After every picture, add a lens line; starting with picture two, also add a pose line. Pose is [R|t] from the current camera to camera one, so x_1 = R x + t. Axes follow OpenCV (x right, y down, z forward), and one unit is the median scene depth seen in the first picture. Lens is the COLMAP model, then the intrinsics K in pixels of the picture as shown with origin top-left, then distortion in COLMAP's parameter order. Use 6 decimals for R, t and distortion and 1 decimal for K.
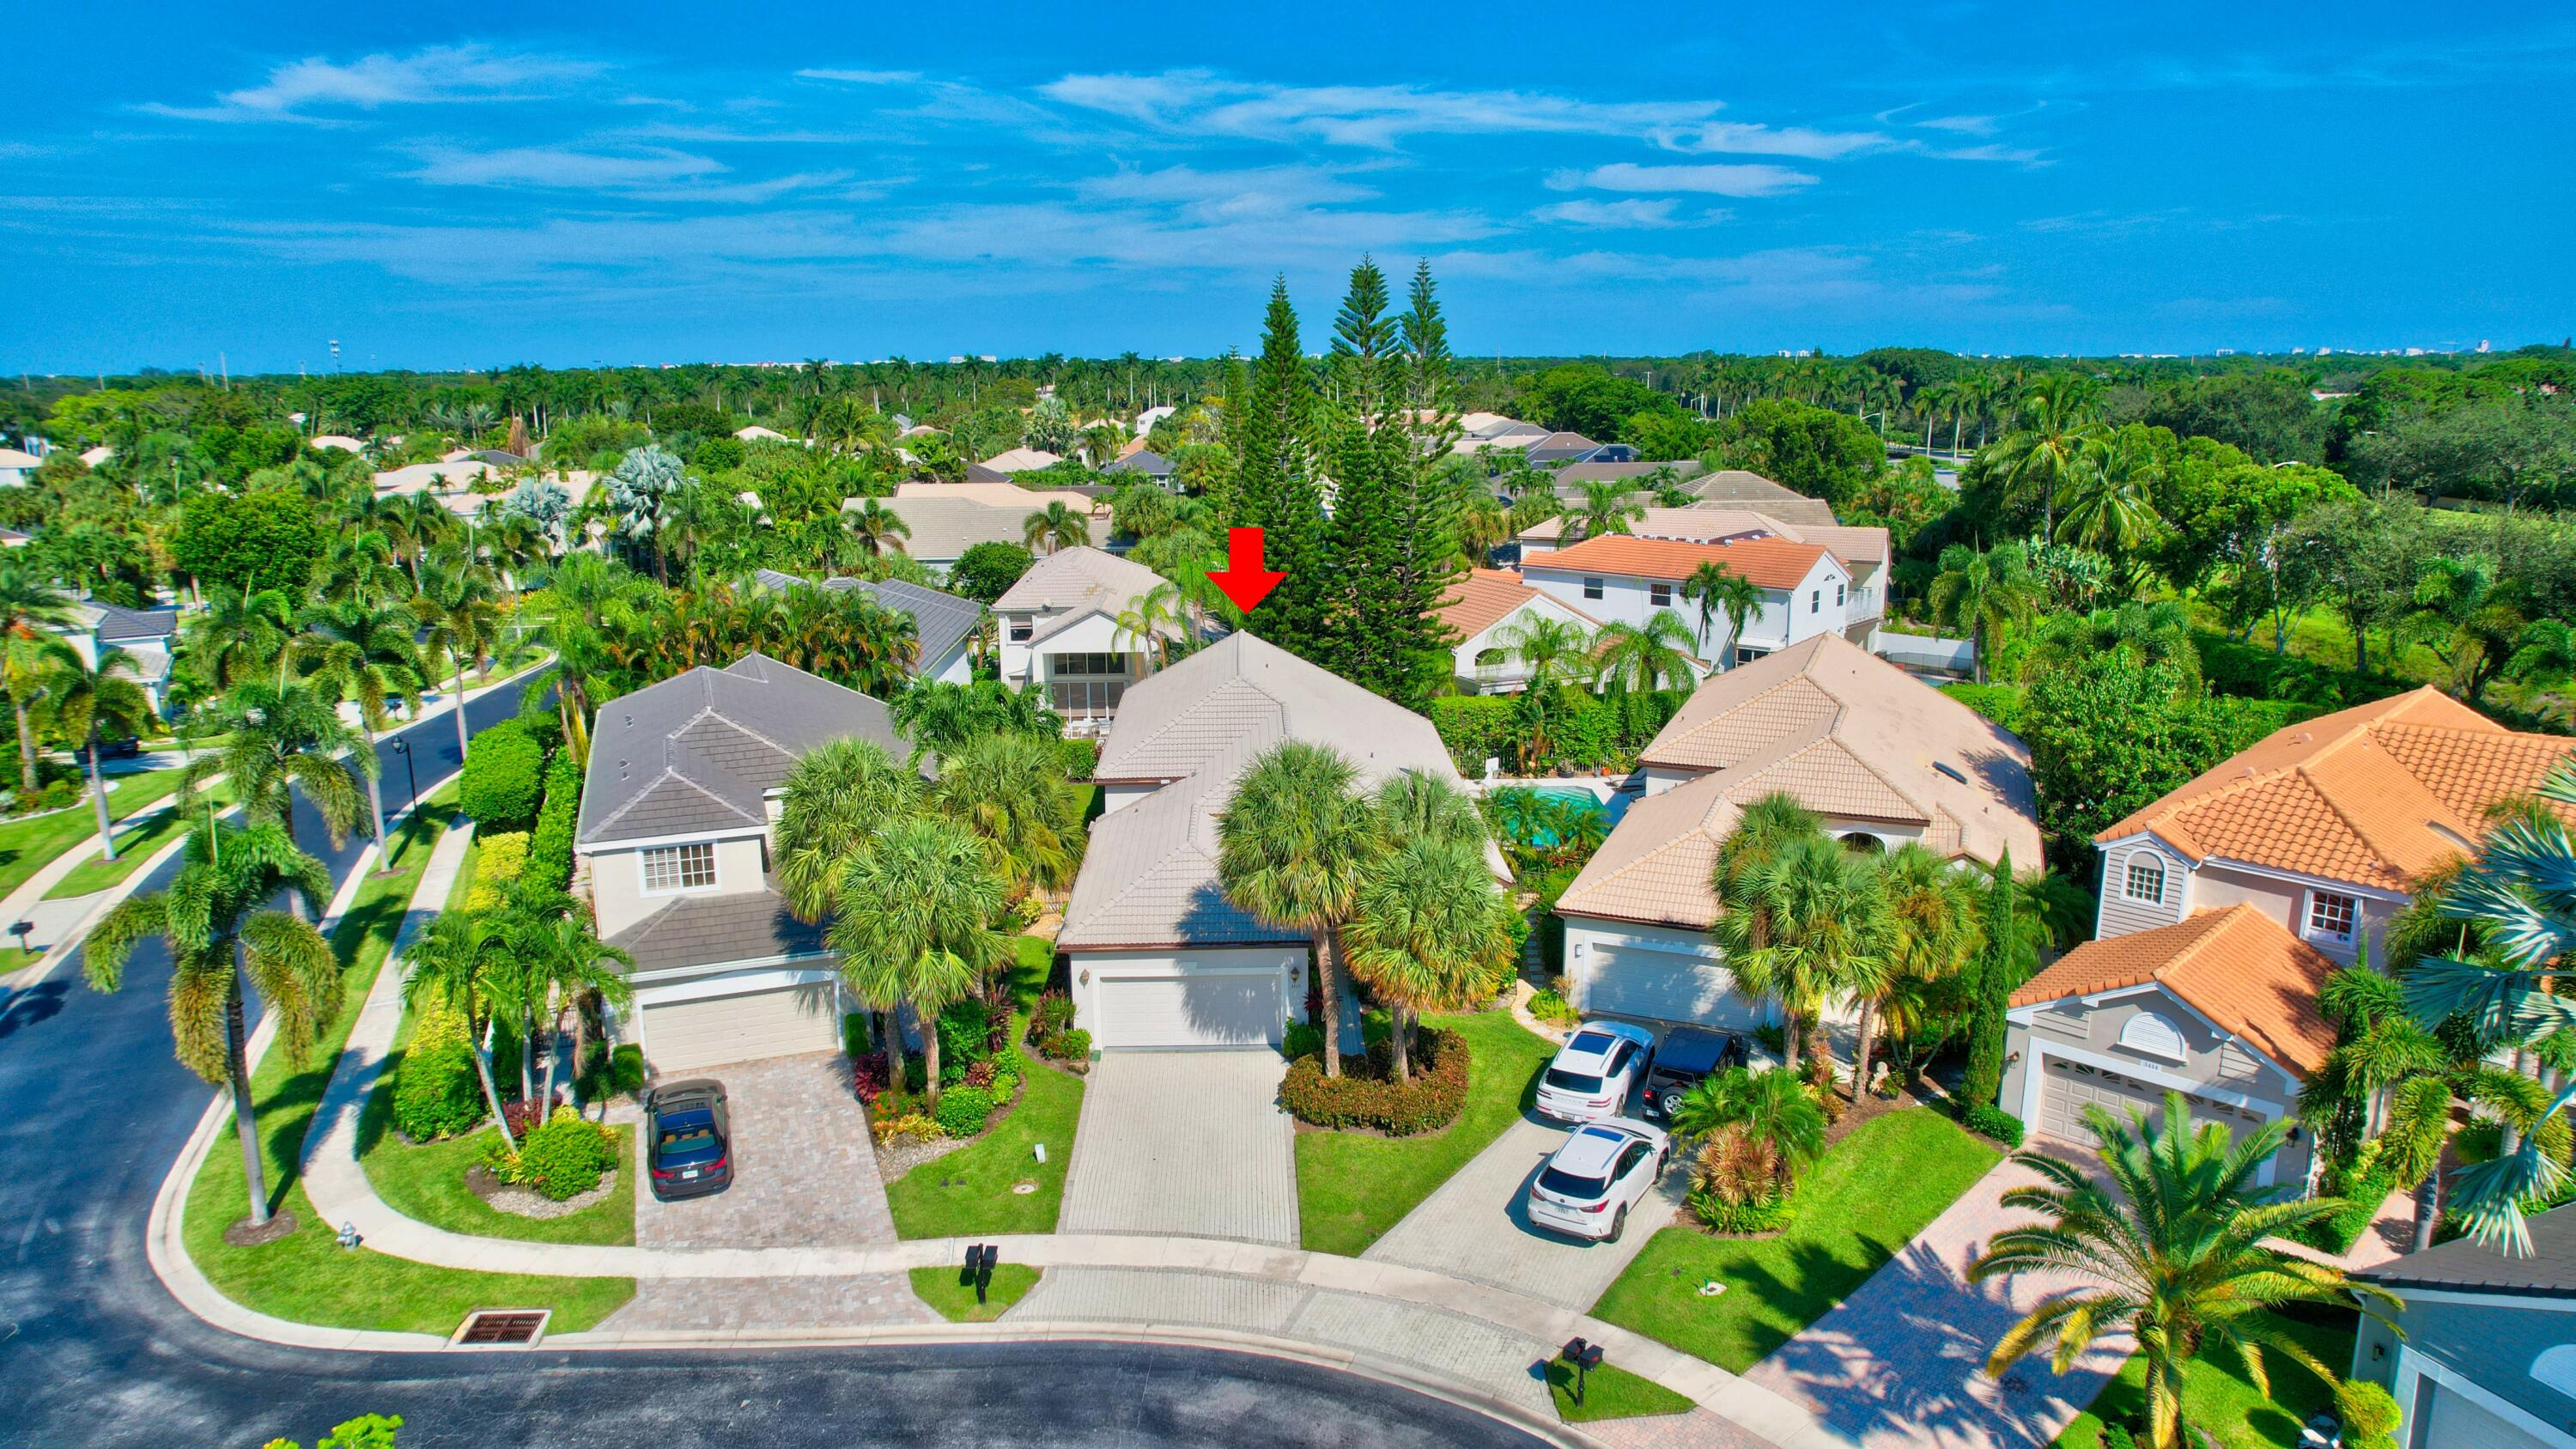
lens RADIAL K [[1649.8, 0, 1280.9], [0, 1649.8, 725.0], [0, 0, 1]] dist [-0.075315, 0.063577]
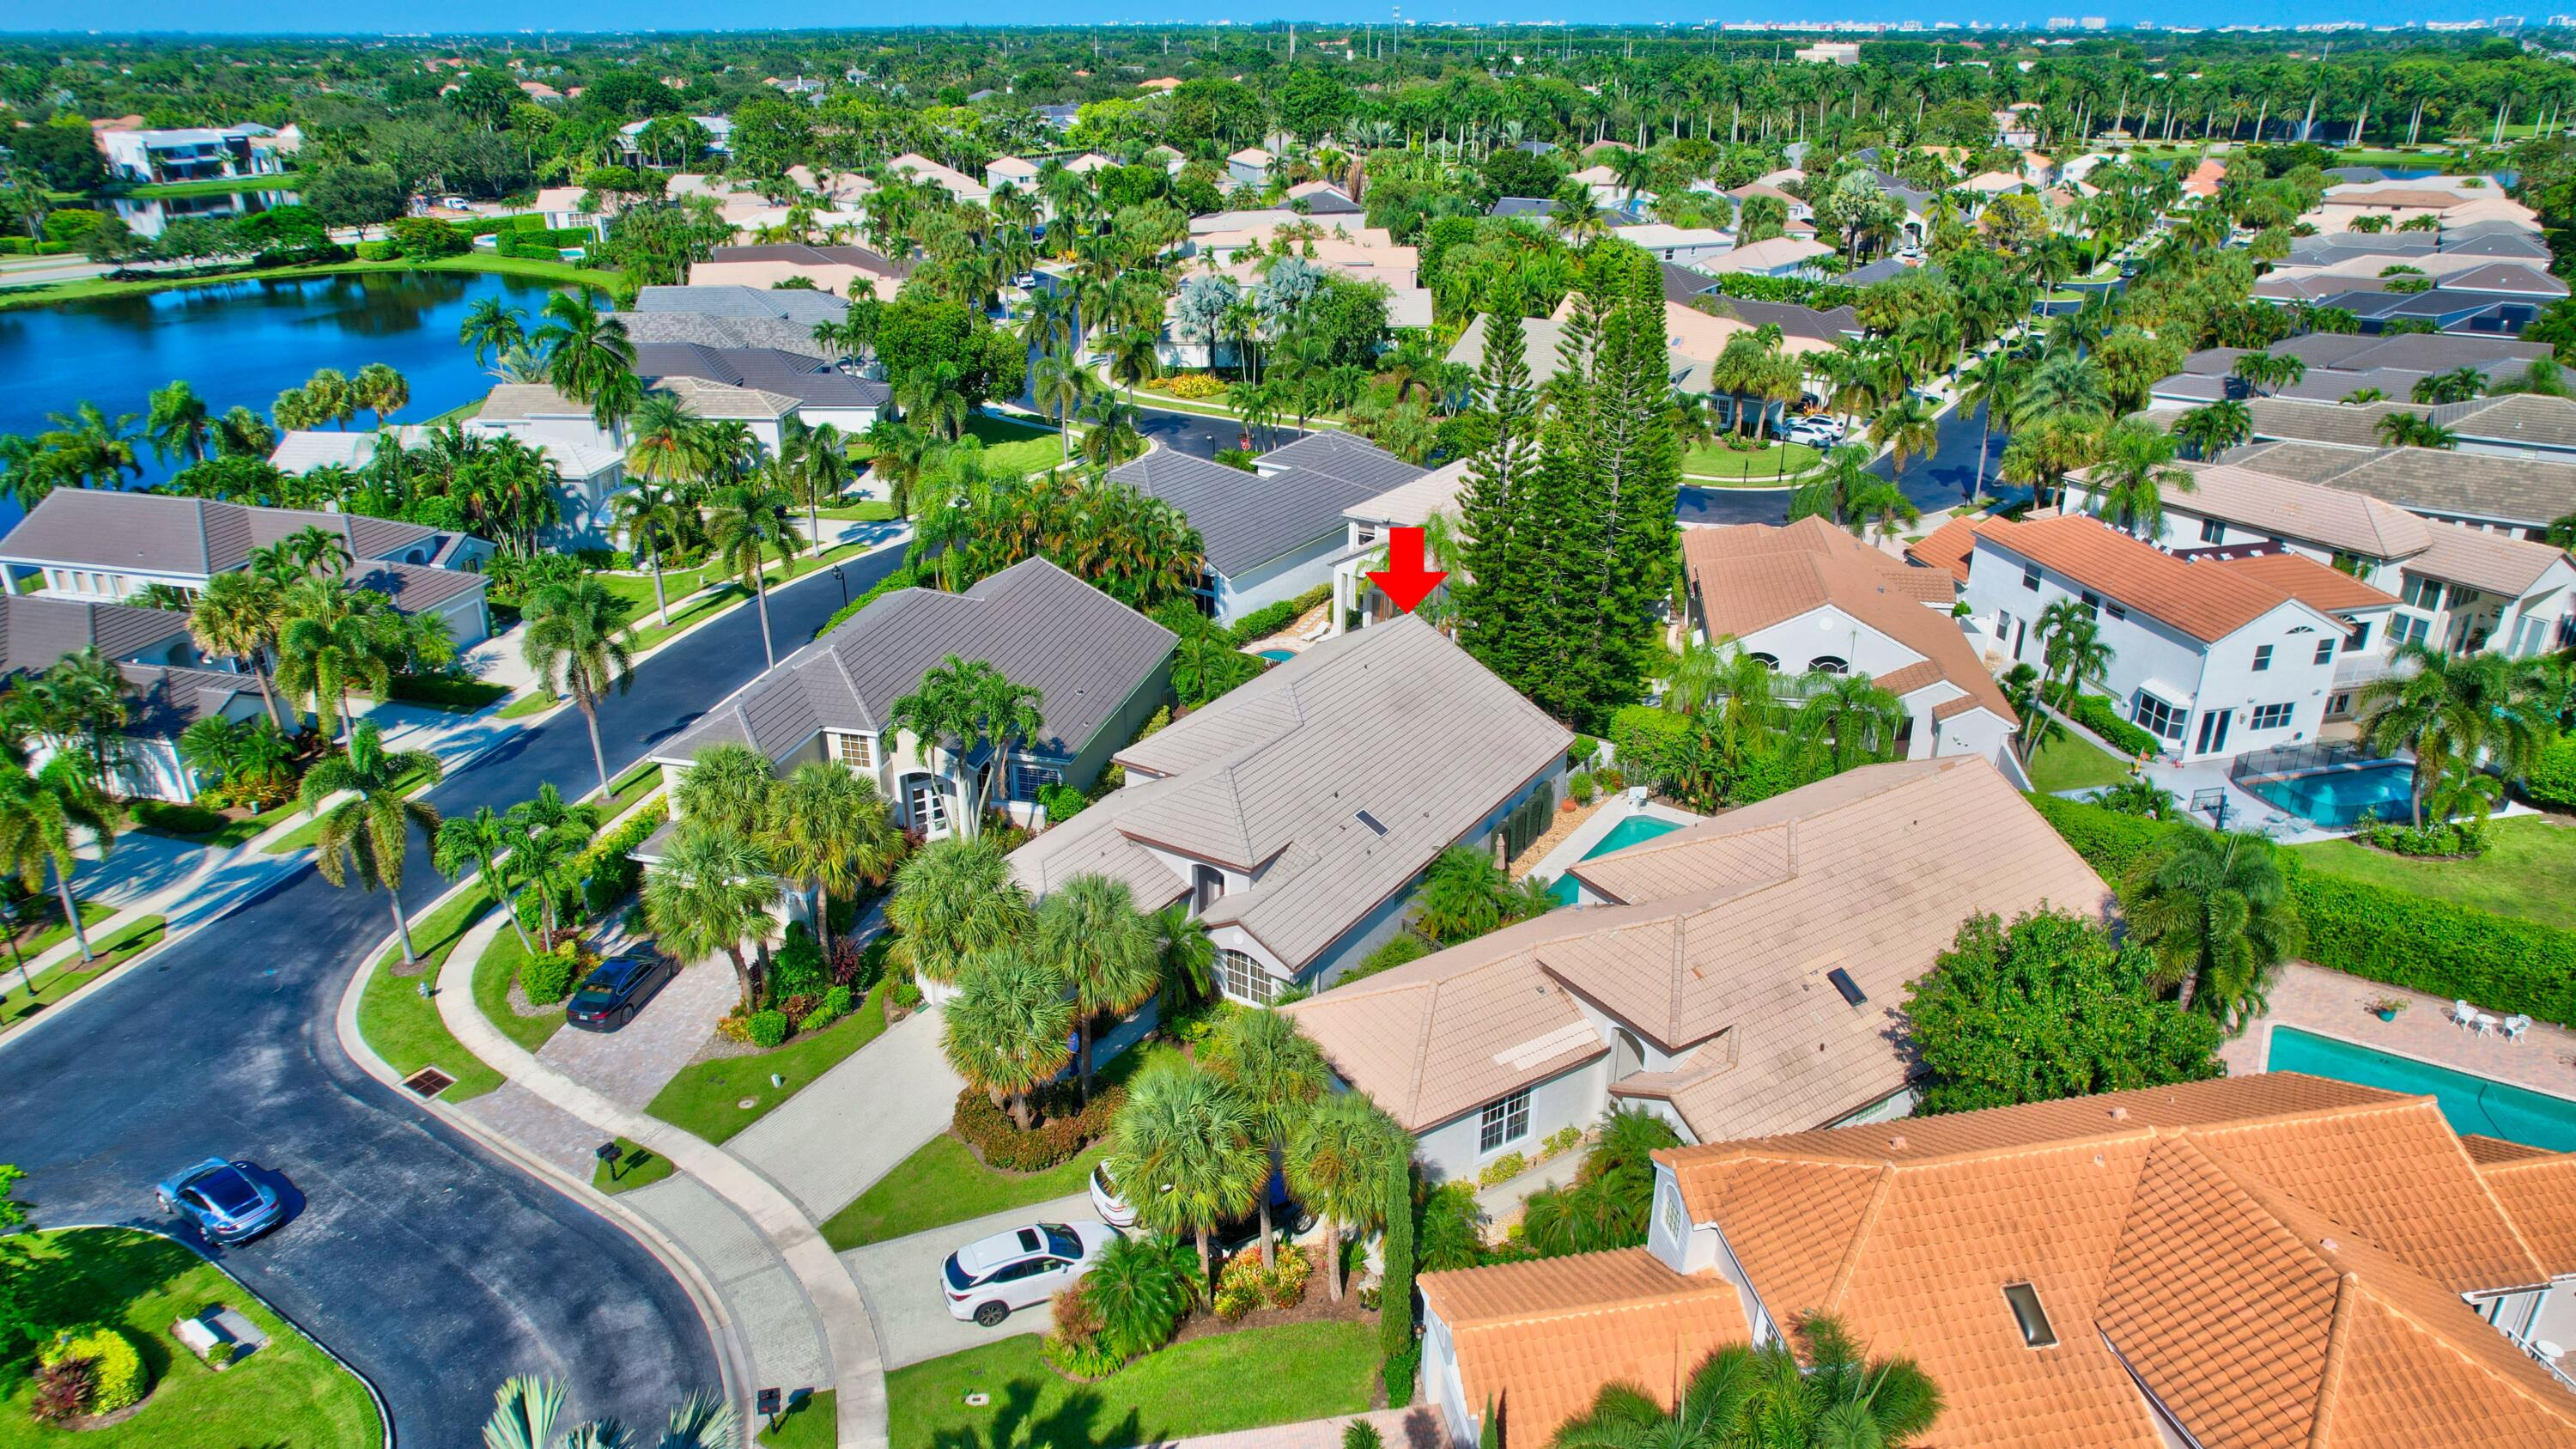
lens RADIAL K [[1649.8, 0, 1280.9], [0, 1649.8, 725.0], [0, 0, 1]] dist [-0.075315, 0.063577]
pose [[0.821539, 0.233333, -0.520221, 0.718900], [-0.129583, 0.964959, 0.228172, -0.332970], [0.555232, -0.120041, 0.822987, 0.138129]]
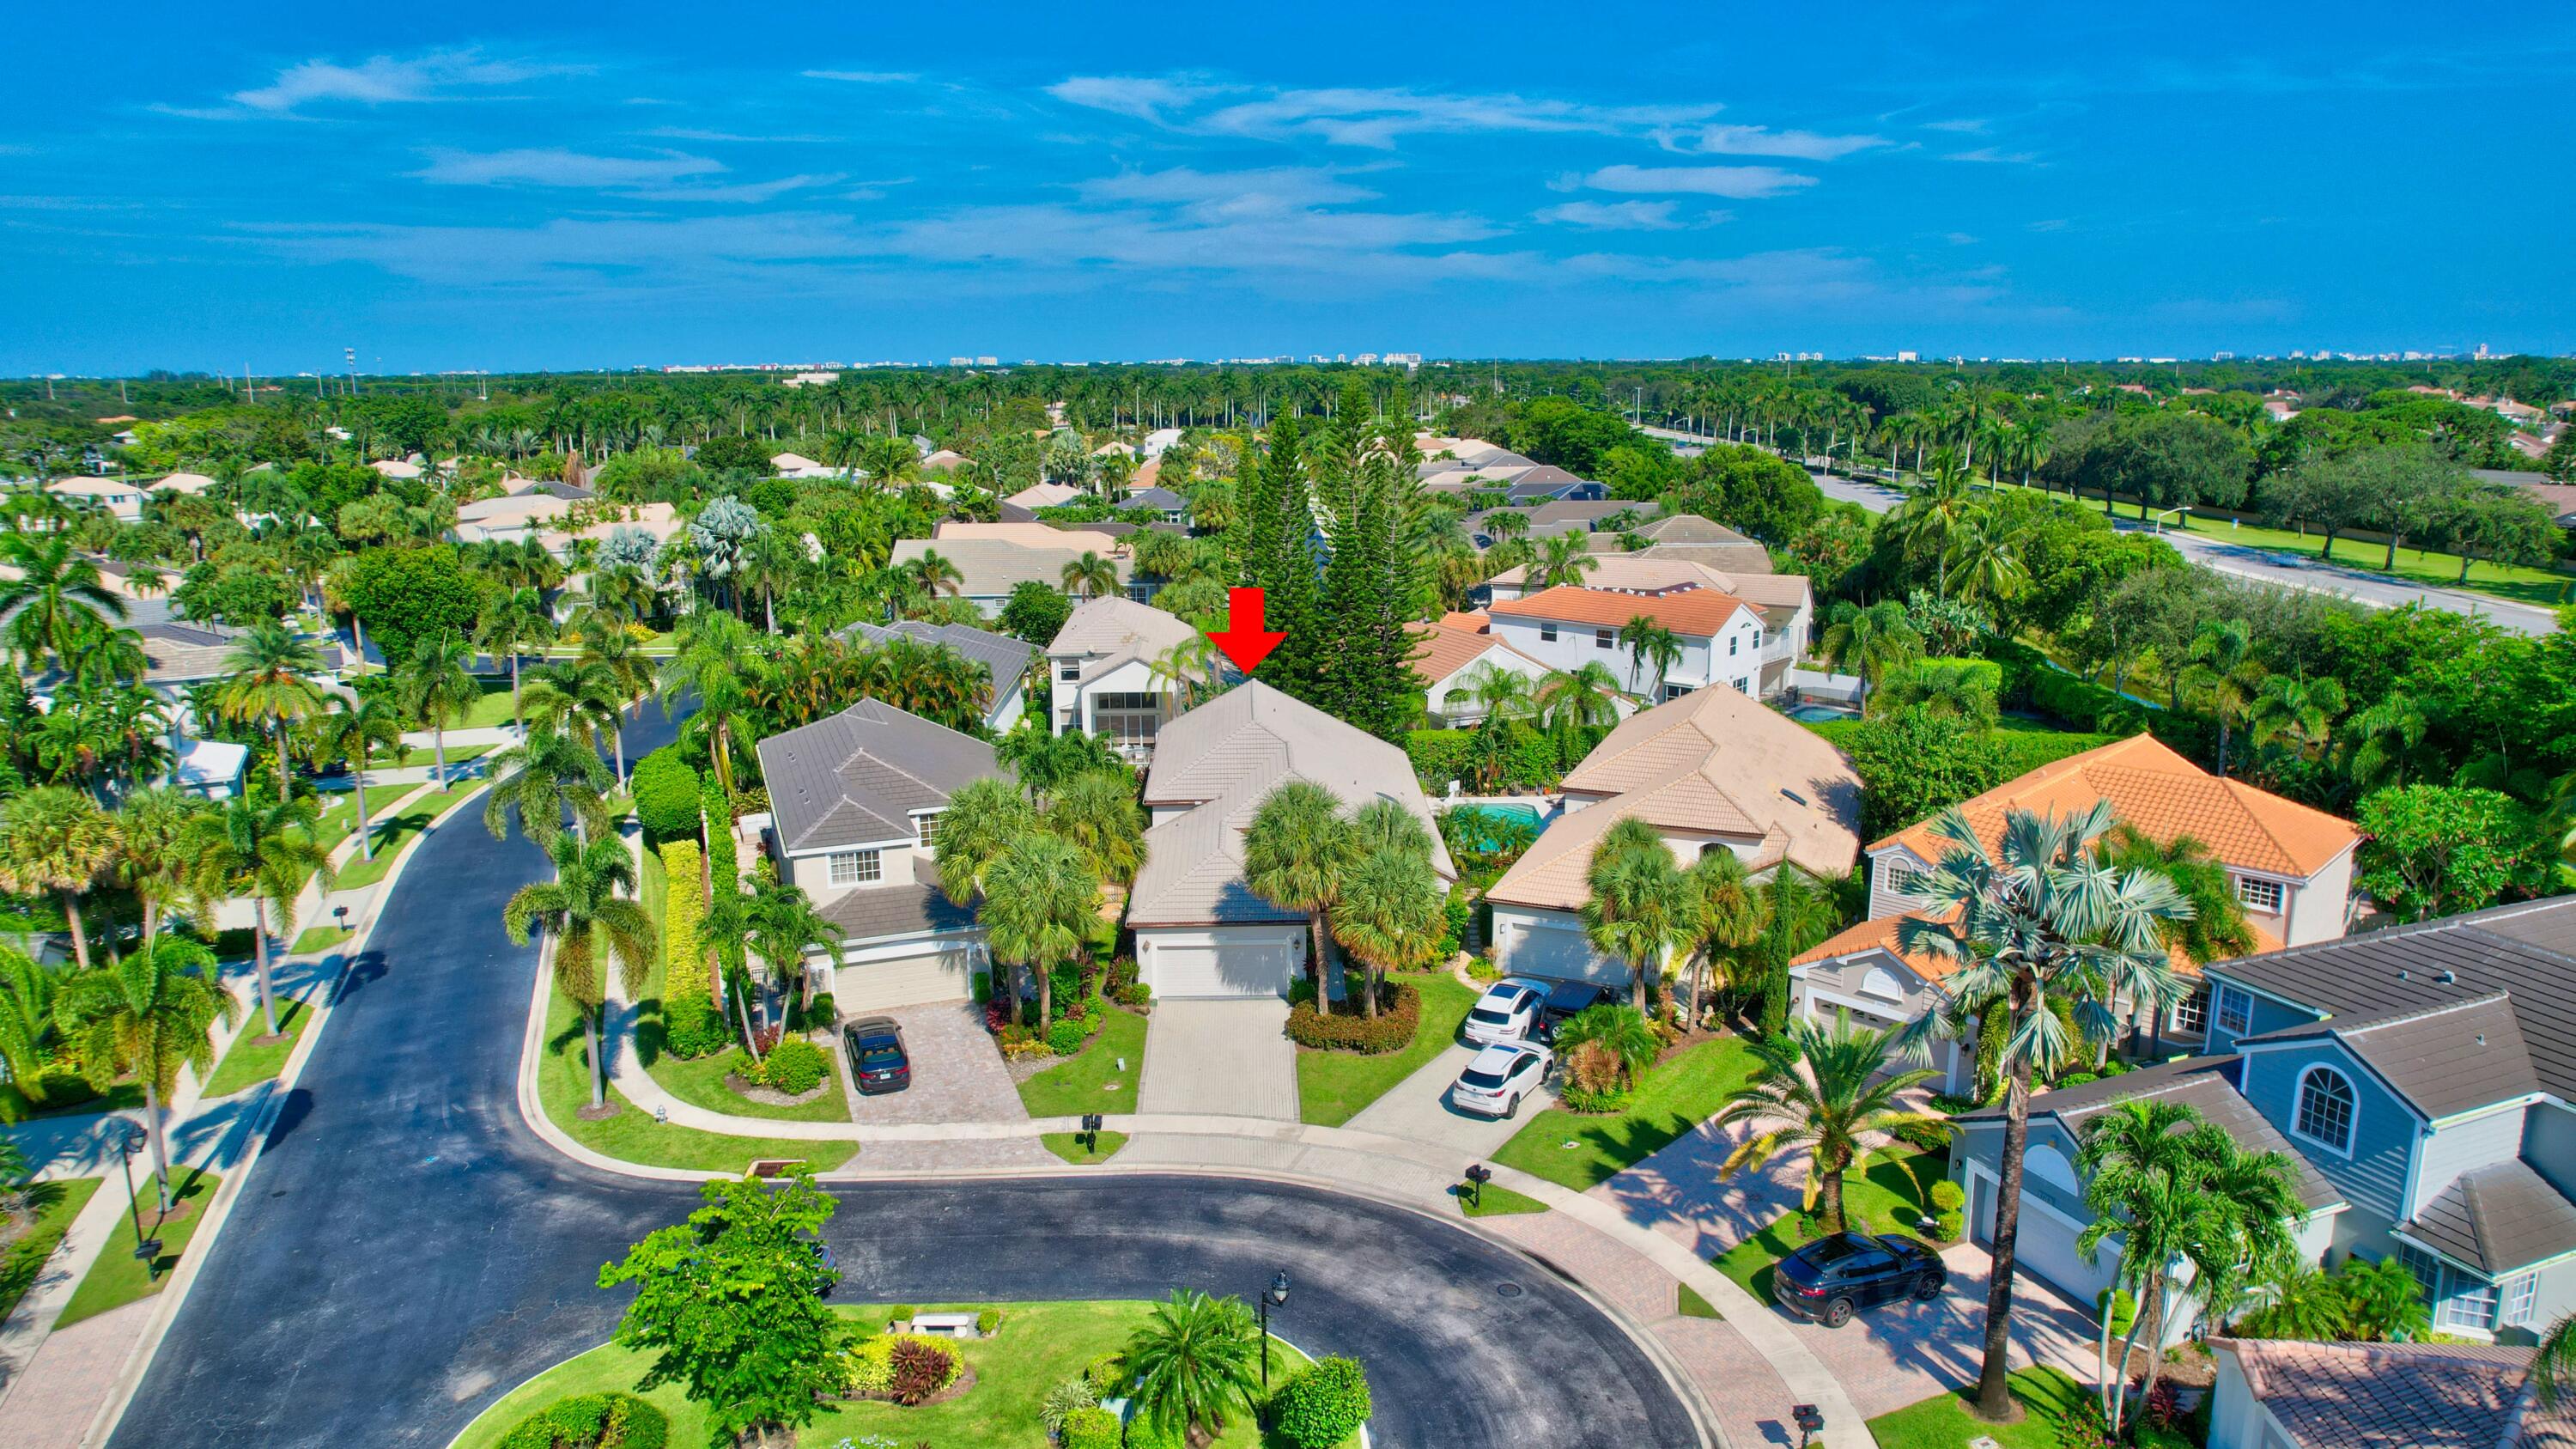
lens RADIAL K [[1649.8, 0, 1280.9], [0, 1649.8, 725.0], [0, 0, 1]] dist [-0.075315, 0.063577]
pose [[0.999999, 0.001622, 0.000116, -0.005342], [-0.001622, 0.999998, -0.000693, -0.033657], [-0.000118, 0.000693, 1.000000, -0.396089]]
